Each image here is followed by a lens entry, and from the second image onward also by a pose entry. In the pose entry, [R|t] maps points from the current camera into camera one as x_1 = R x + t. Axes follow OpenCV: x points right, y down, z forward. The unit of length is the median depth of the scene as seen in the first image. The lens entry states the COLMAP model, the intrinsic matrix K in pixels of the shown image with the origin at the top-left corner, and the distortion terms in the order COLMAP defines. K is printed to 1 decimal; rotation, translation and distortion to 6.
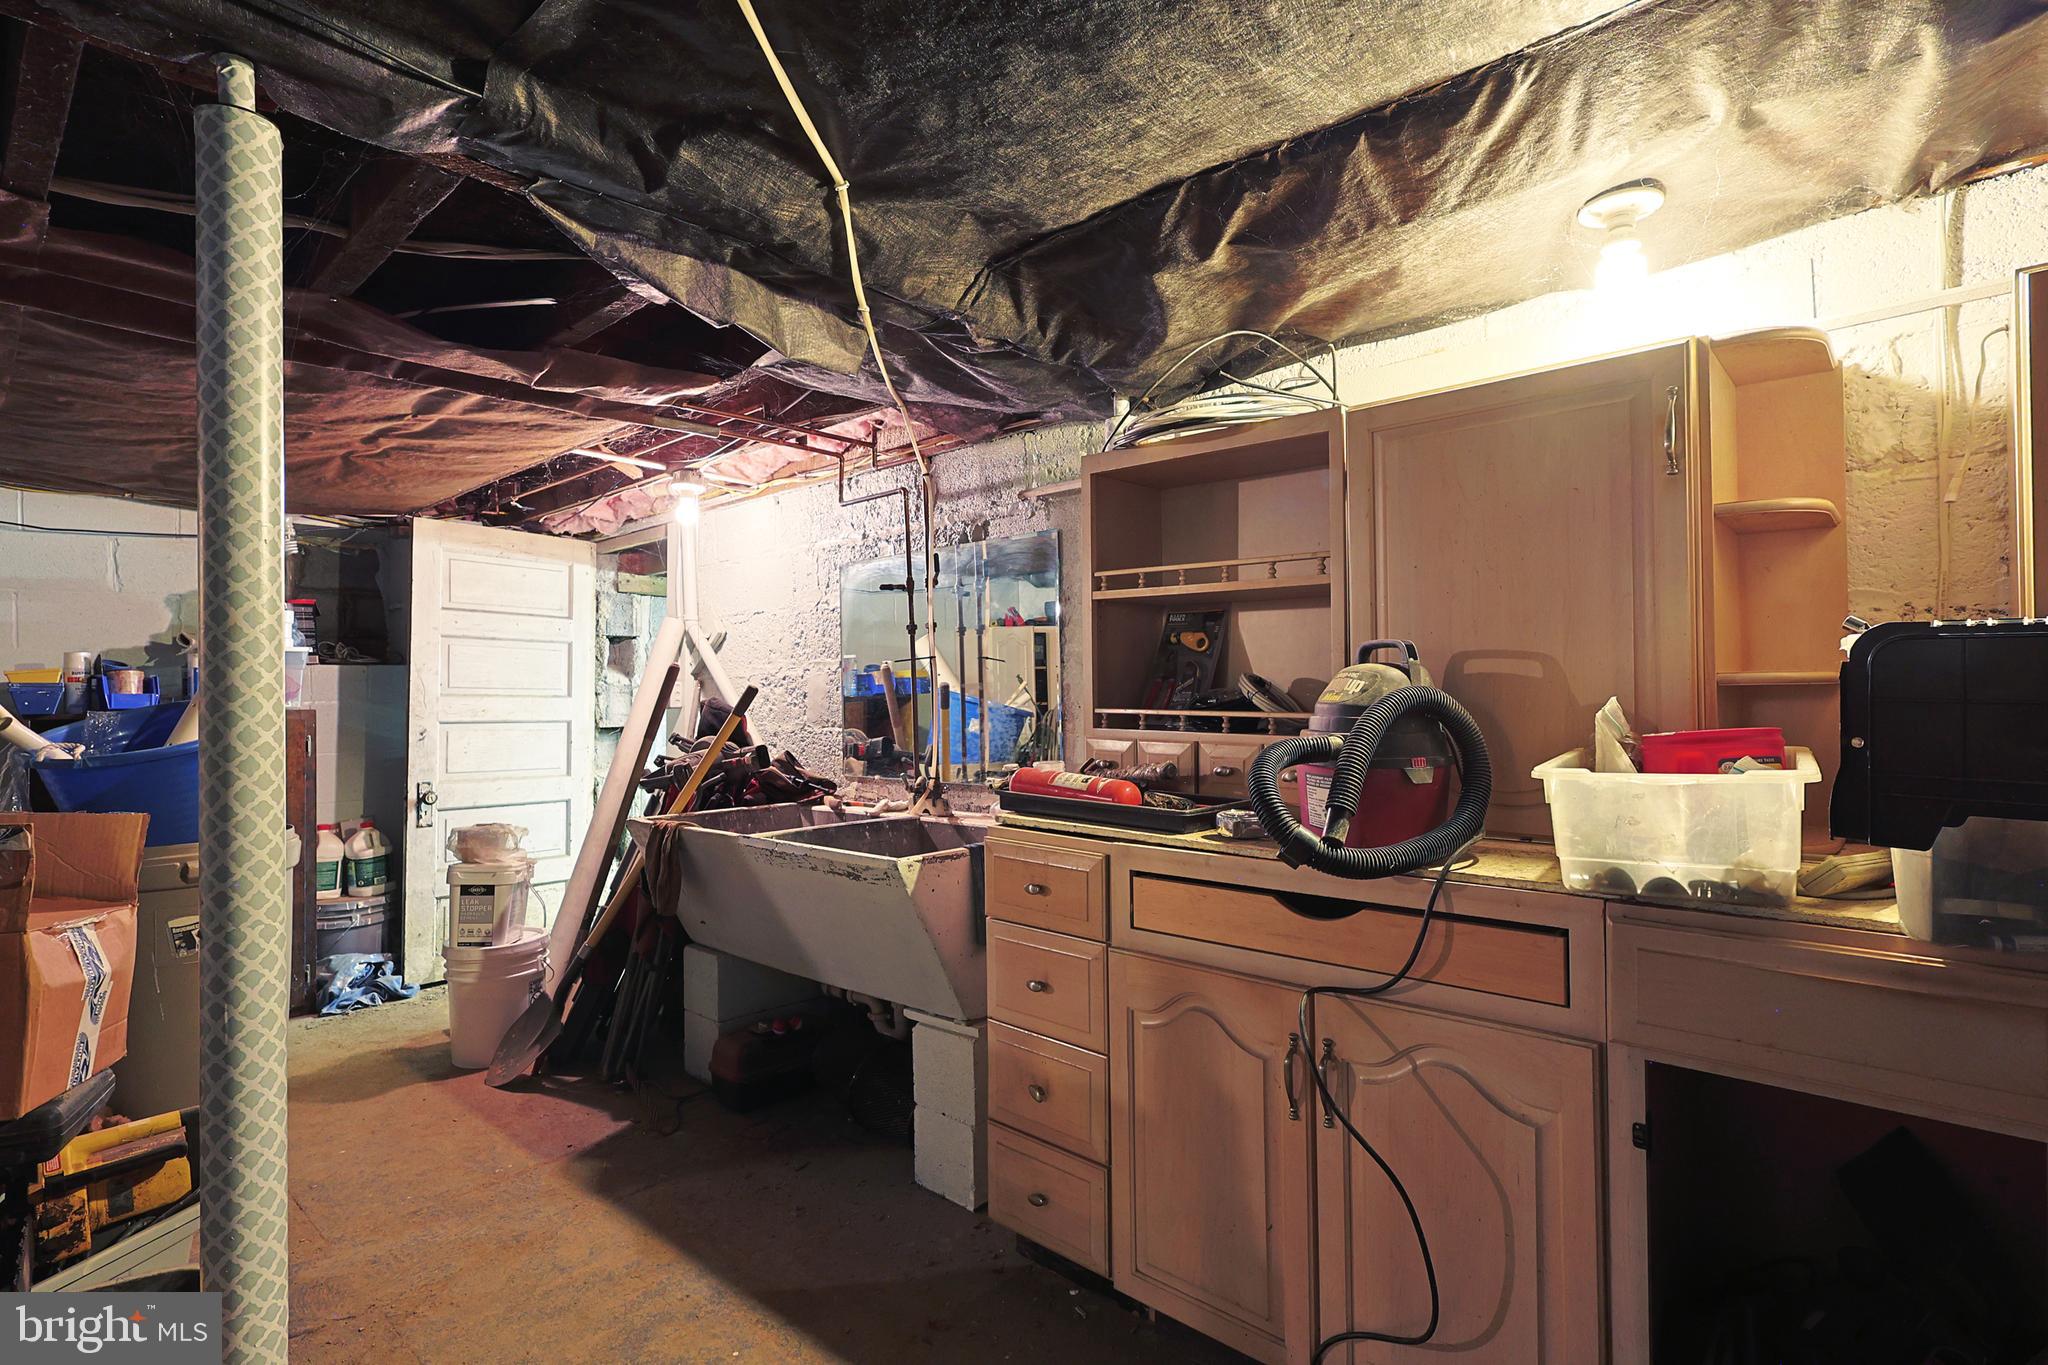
lens RADIAL K [[997.1, 0, 1028.9], [0, 997.1, 682.7], [0, 0, 1]] dist [-0.001216, 0.000107]
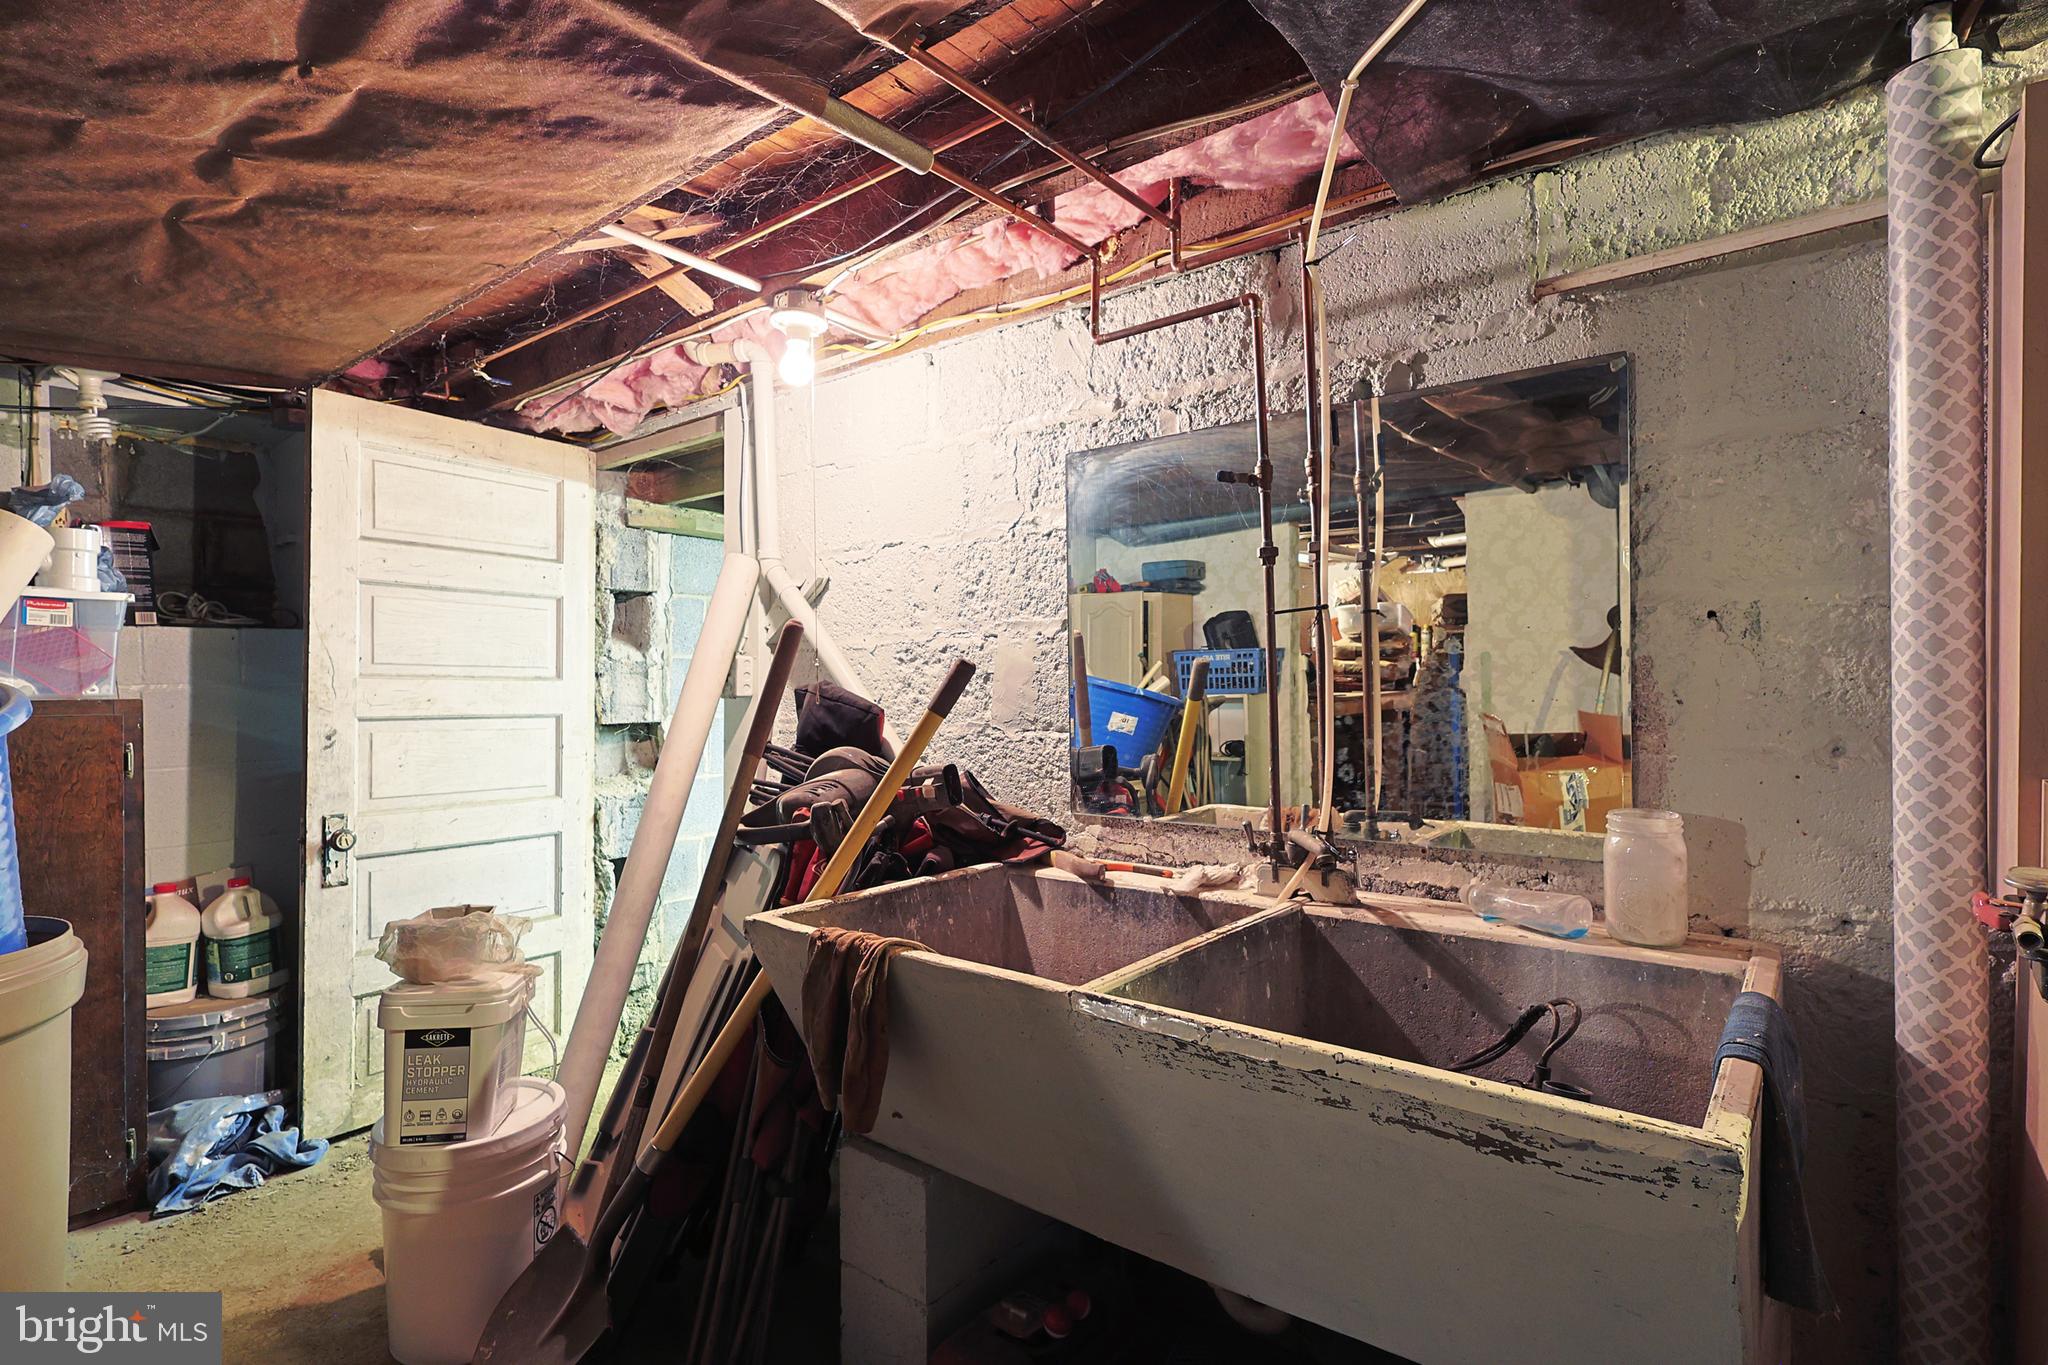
lens RADIAL K [[997.1, 0, 1028.9], [0, 997.1, 682.7], [0, 0, 1]] dist [-0.001216, 0.000107]
pose [[0.997977, 0.002683, 0.063522, -0.218943], [-0.003695, 0.999868, 0.015825, 0.005608], [-0.063471, -0.016027, 0.997855, 0.362480]]
